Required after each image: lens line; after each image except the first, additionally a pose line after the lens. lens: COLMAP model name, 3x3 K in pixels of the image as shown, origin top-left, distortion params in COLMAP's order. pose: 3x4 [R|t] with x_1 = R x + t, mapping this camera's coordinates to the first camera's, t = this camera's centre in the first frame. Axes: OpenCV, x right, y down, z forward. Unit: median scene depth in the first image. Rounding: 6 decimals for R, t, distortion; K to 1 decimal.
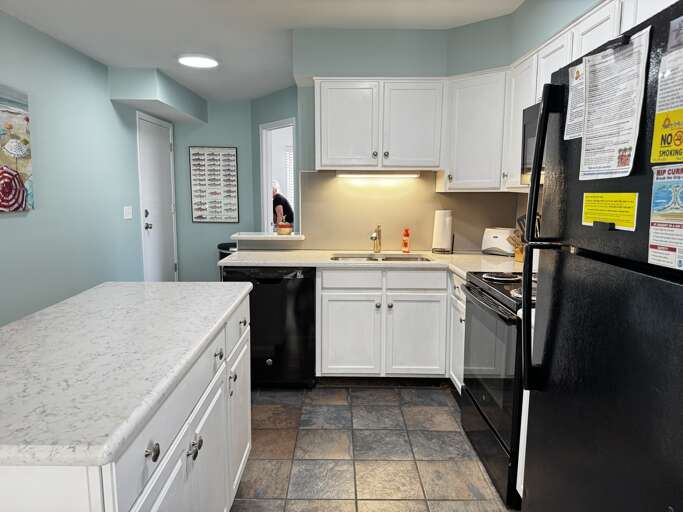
lens RADIAL K [[476.6, 0, 340.3], [0, 476.6, 258.4], [0, 0, 1]] dist [0.087854, -0.127218]
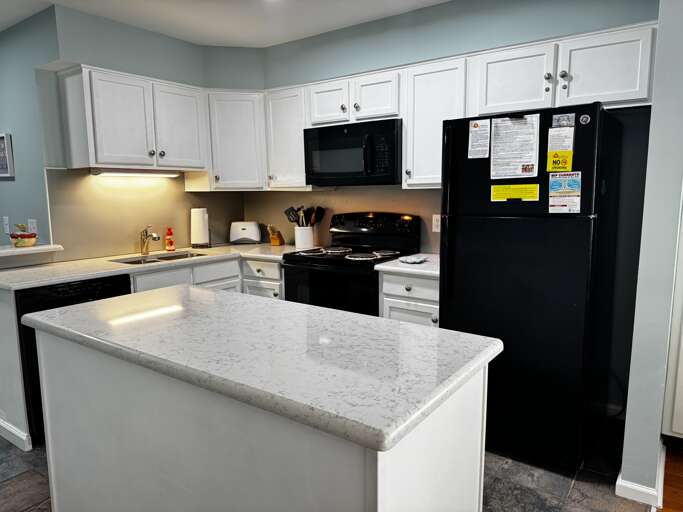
lens RADIAL K [[476.6, 0, 340.3], [0, 476.6, 258.4], [0, 0, 1]] dist [0.087854, -0.127218]
pose [[0.594729, -0.125912, 0.794005, -0.522545], [0.129869, 0.989734, 0.059675, -0.012248], [-0.793367, 0.067627, 0.604975, 0.104777]]
